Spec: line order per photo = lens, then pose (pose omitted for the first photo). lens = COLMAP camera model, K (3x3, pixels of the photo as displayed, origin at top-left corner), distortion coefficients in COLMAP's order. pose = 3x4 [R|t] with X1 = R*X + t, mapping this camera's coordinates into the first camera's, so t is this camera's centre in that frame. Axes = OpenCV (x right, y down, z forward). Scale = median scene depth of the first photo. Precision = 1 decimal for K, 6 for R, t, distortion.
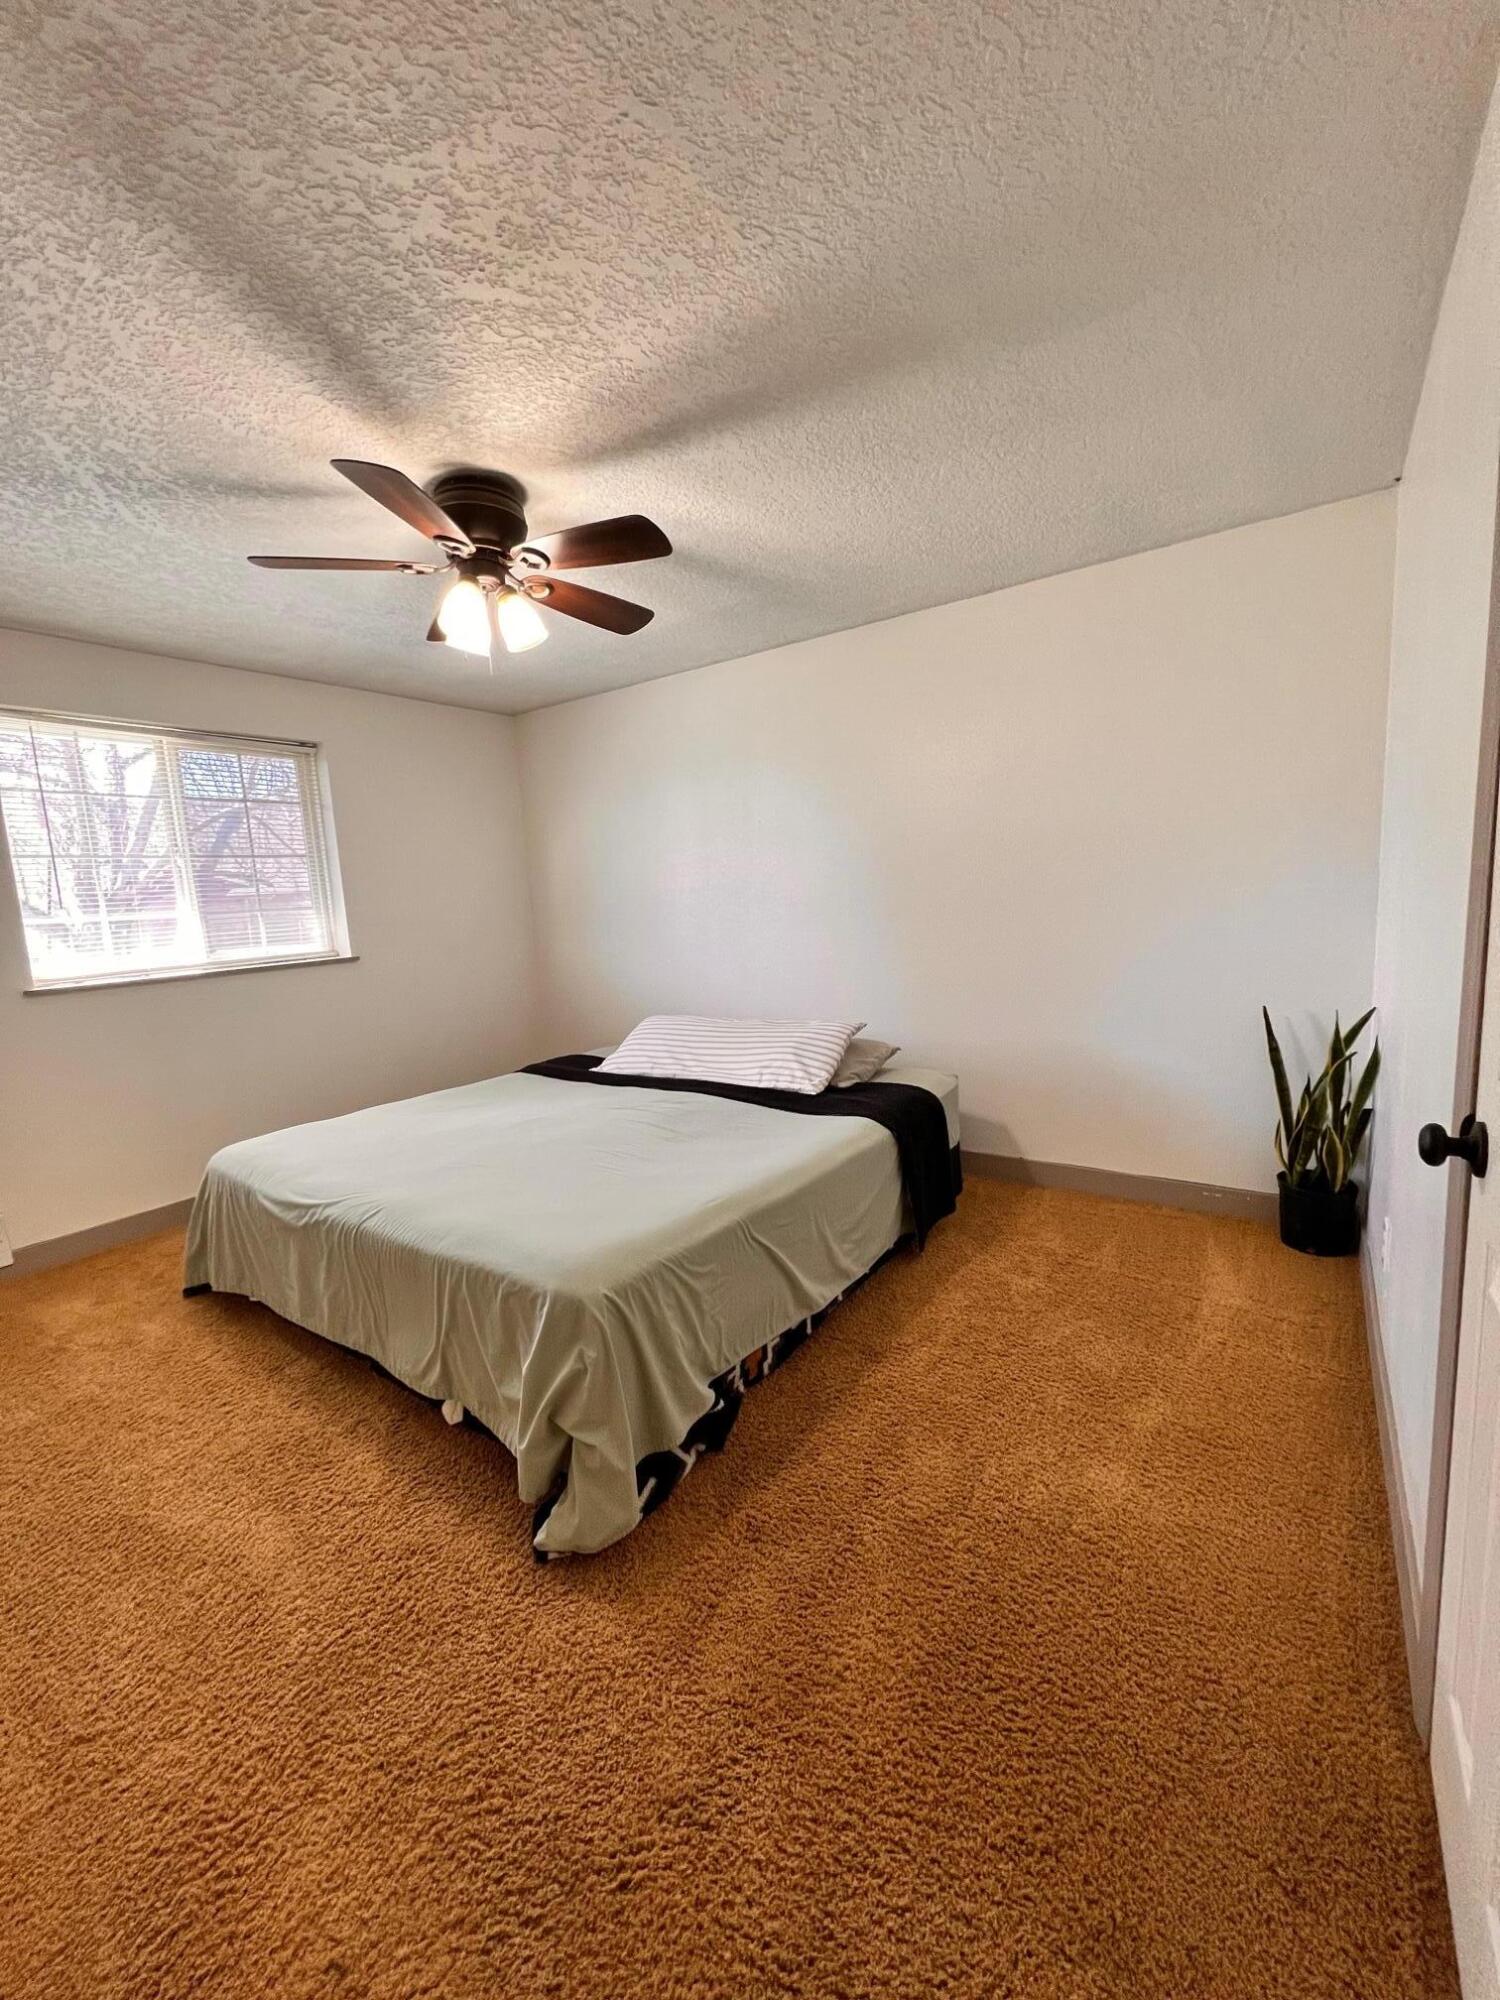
lens RADIAL K [[794.1, 0, 750.0], [0, 794.1, 1000.0], [0, 0, 1]] dist [-0.000936, 0.000491]
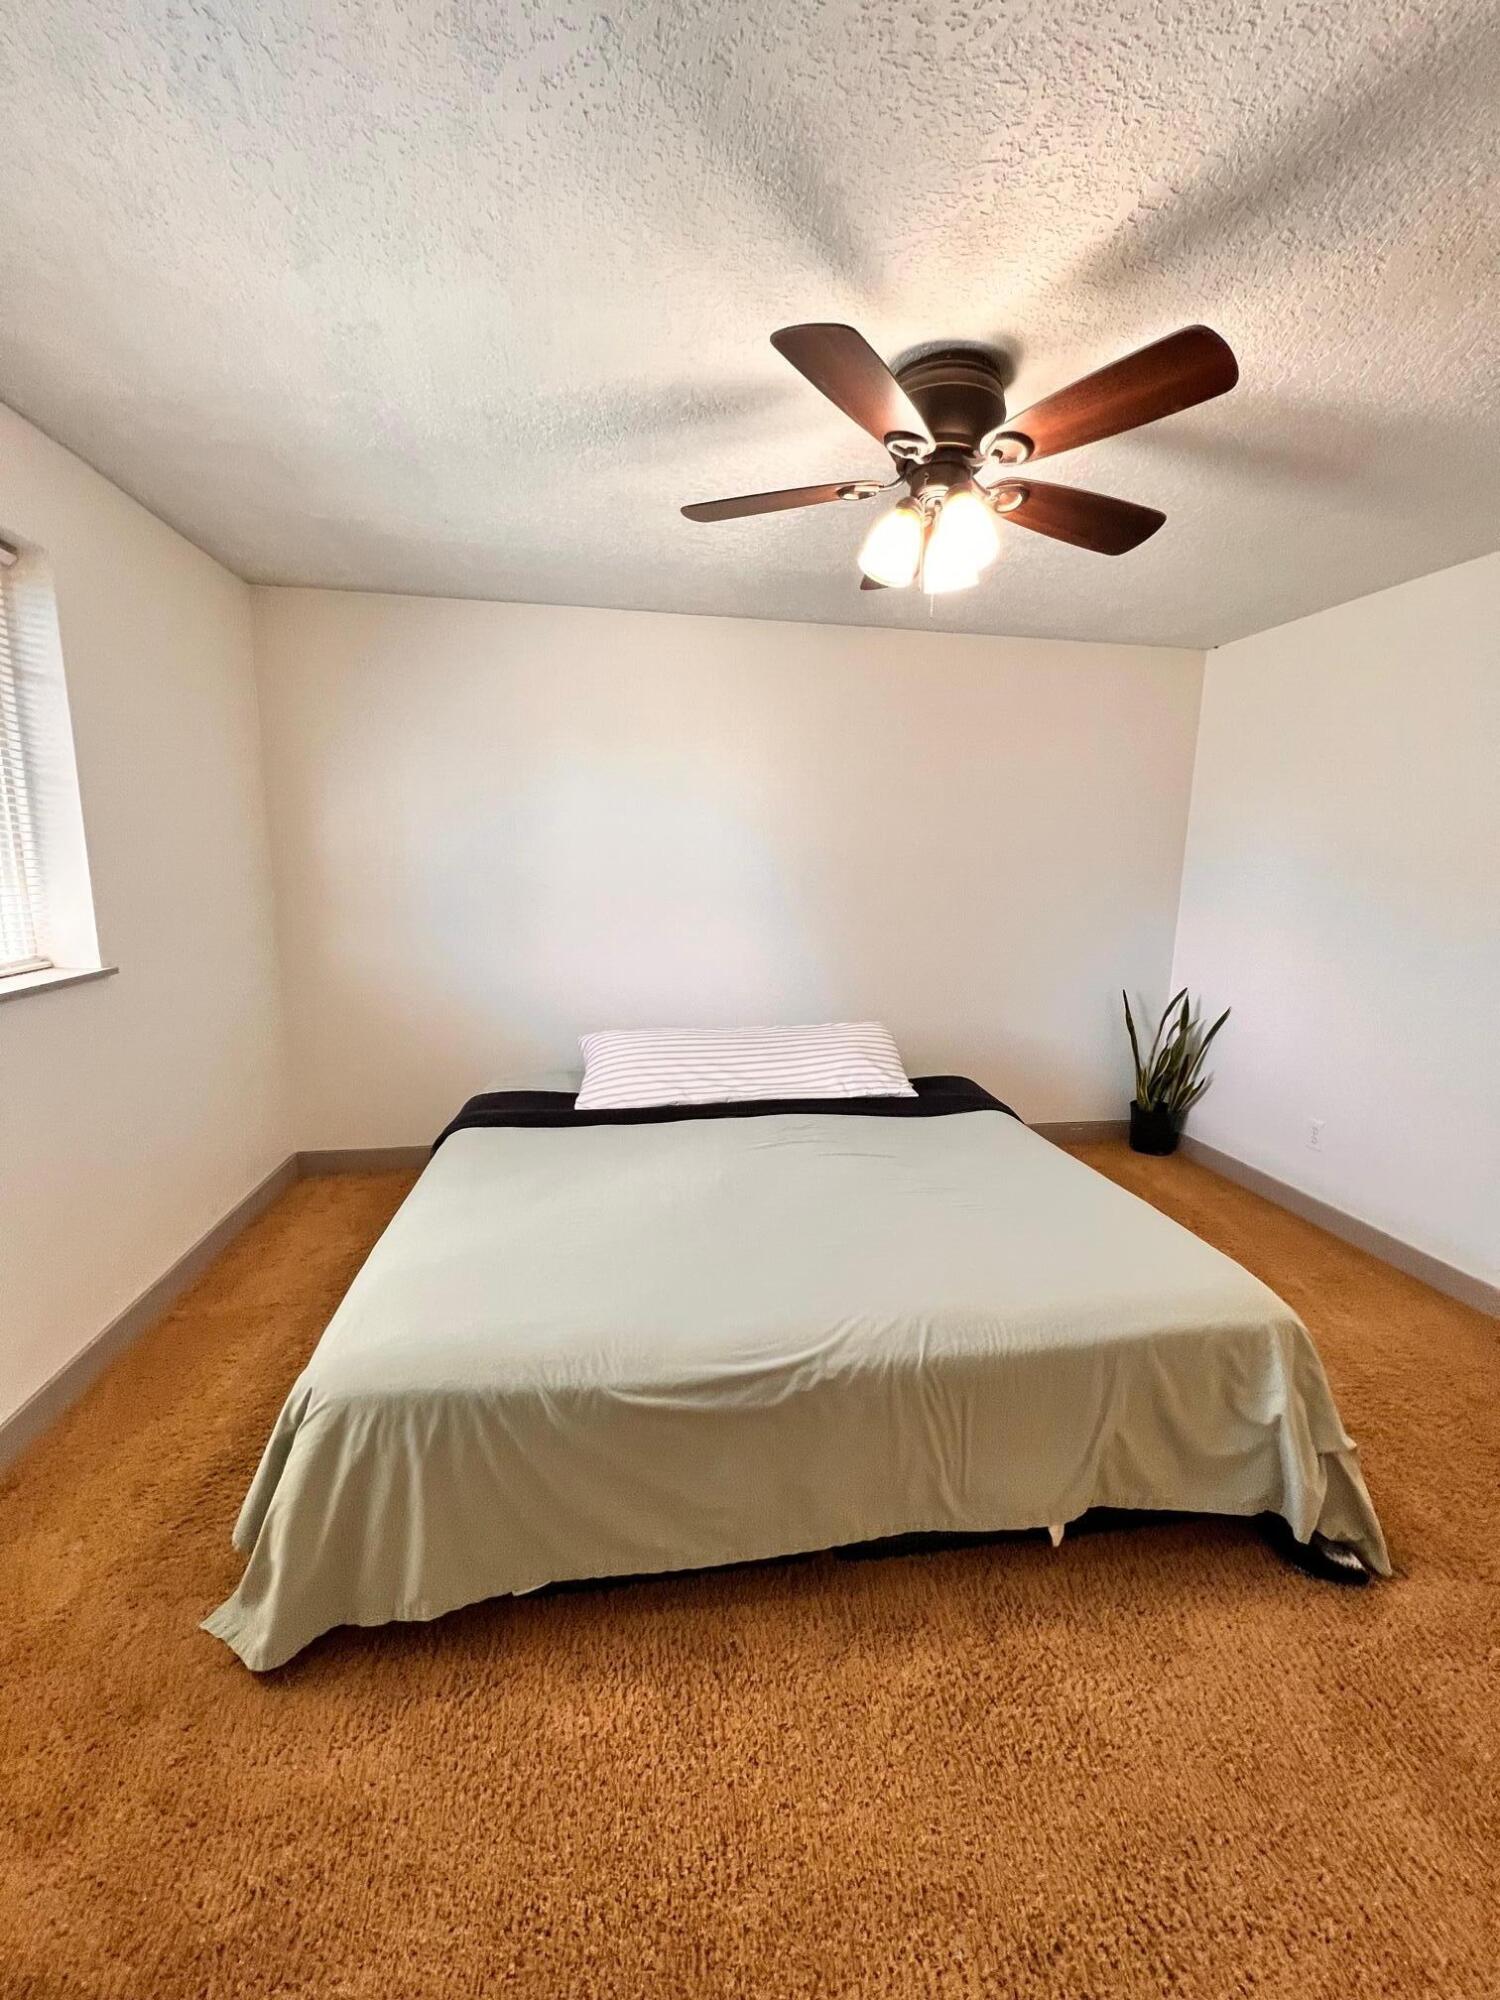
lens RADIAL K [[794.1, 0, 750.0], [0, 794.1, 1000.0], [0, 0, 1]] dist [-0.000936, 0.000491]
pose [[0.711928, -0.054974, 0.700097, -0.827972], [0.038489, 0.998487, 0.039265, -0.055634], [-0.701197, -0.001007, 0.712967, 0.455328]]
